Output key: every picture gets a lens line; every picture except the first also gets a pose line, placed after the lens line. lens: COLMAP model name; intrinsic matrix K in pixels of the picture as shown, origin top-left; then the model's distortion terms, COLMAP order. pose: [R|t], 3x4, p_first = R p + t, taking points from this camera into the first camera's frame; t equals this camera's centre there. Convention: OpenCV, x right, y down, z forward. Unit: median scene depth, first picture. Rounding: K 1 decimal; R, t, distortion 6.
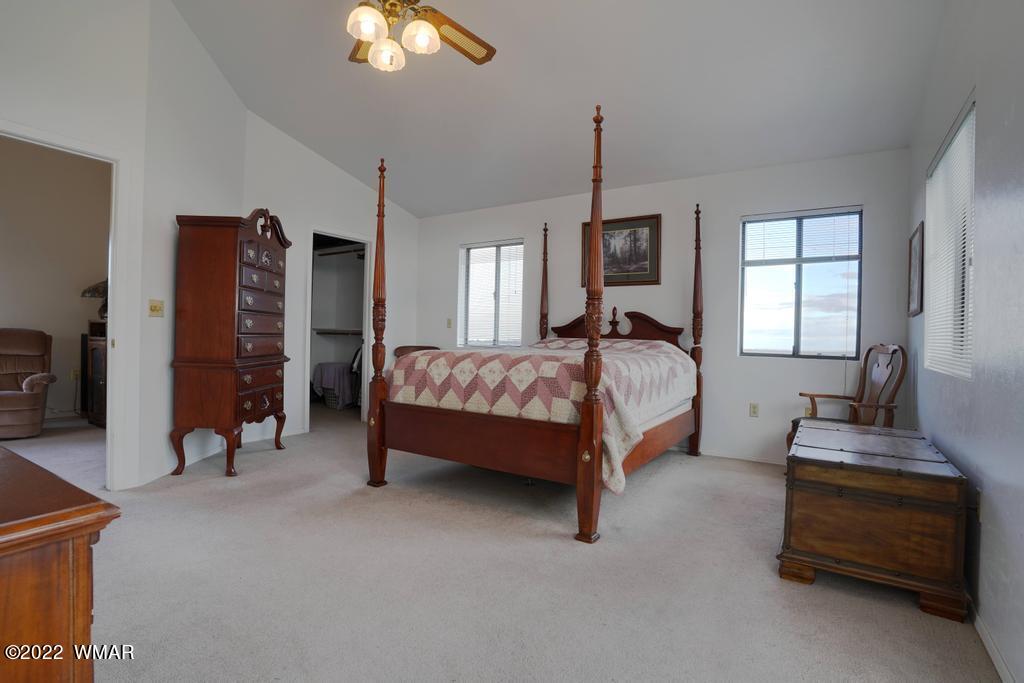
lens RADIAL K [[503.1, 0, 516.2], [0, 503.1, 341.9], [0, 0, 1]] dist [-0.048468, 0.007615]
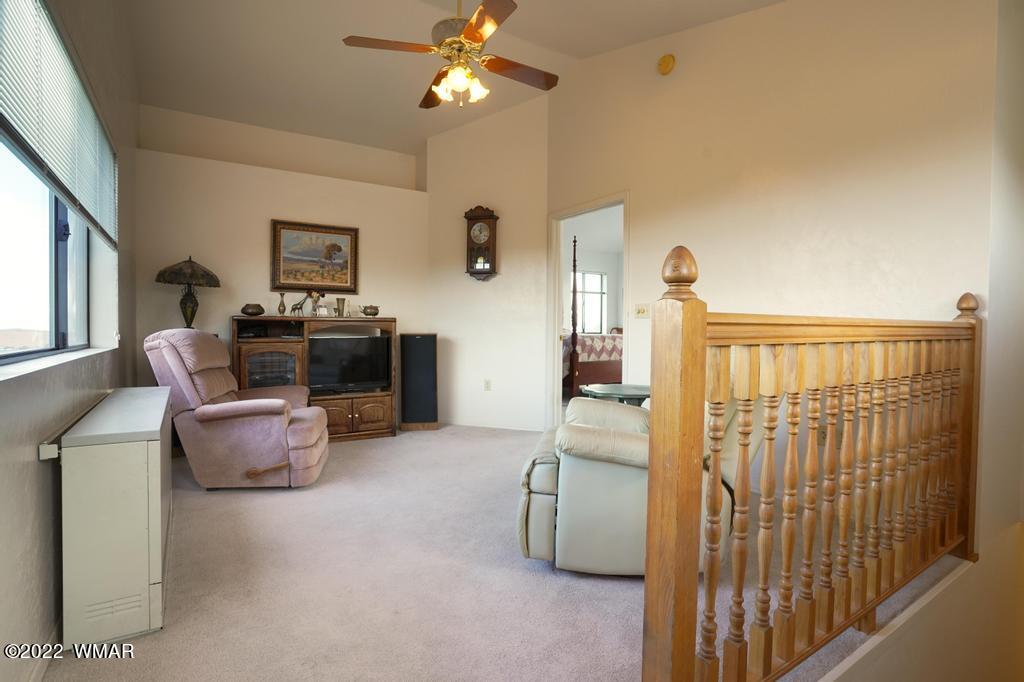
lens RADIAL K [[503.1, 0, 512.3], [0, 503.1, 337.5], [0, 0, 1]] dist [-0.048468, 0.007615]
pose [[0.415144, -0.040962, 0.908833, -2.252156], [0.011988, 0.999145, 0.039557, -0.062863], [-0.909677, -0.005527, 0.415281, 0.420058]]
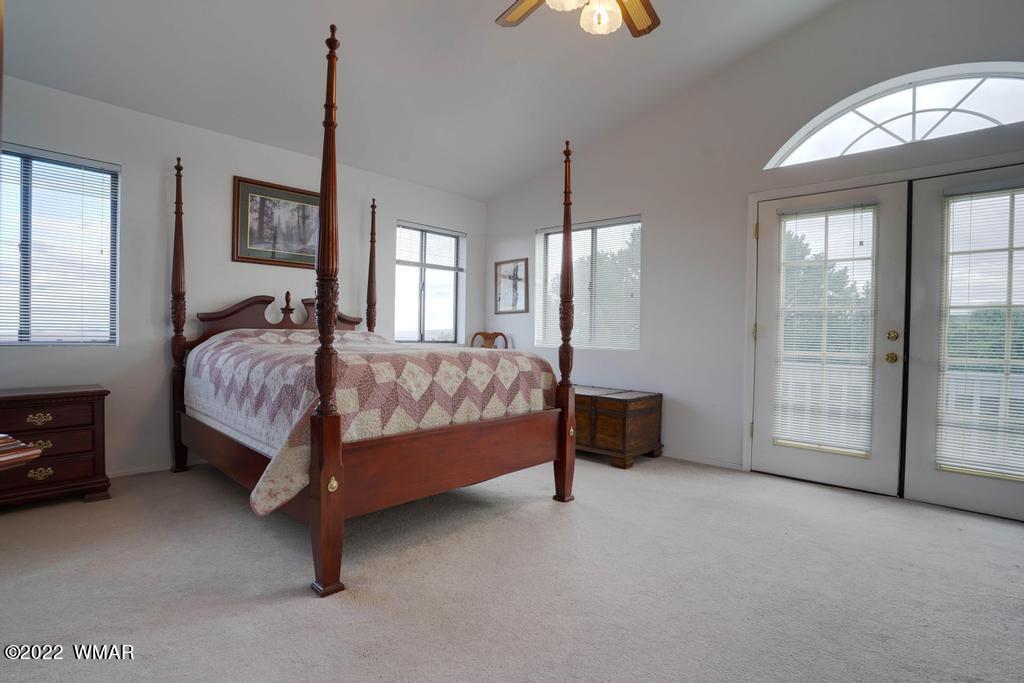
lens RADIAL K [[503.1, 0, 514.2], [0, 503.1, 337.2], [0, 0, 1]] dist [-0.048468, 0.007615]
pose [[0.178494, -0.030087, 0.983481, -0.834658], [-0.002588, 0.999515, 0.031047, -0.029292], [-0.983938, -0.008087, 0.178329, 0.710275]]
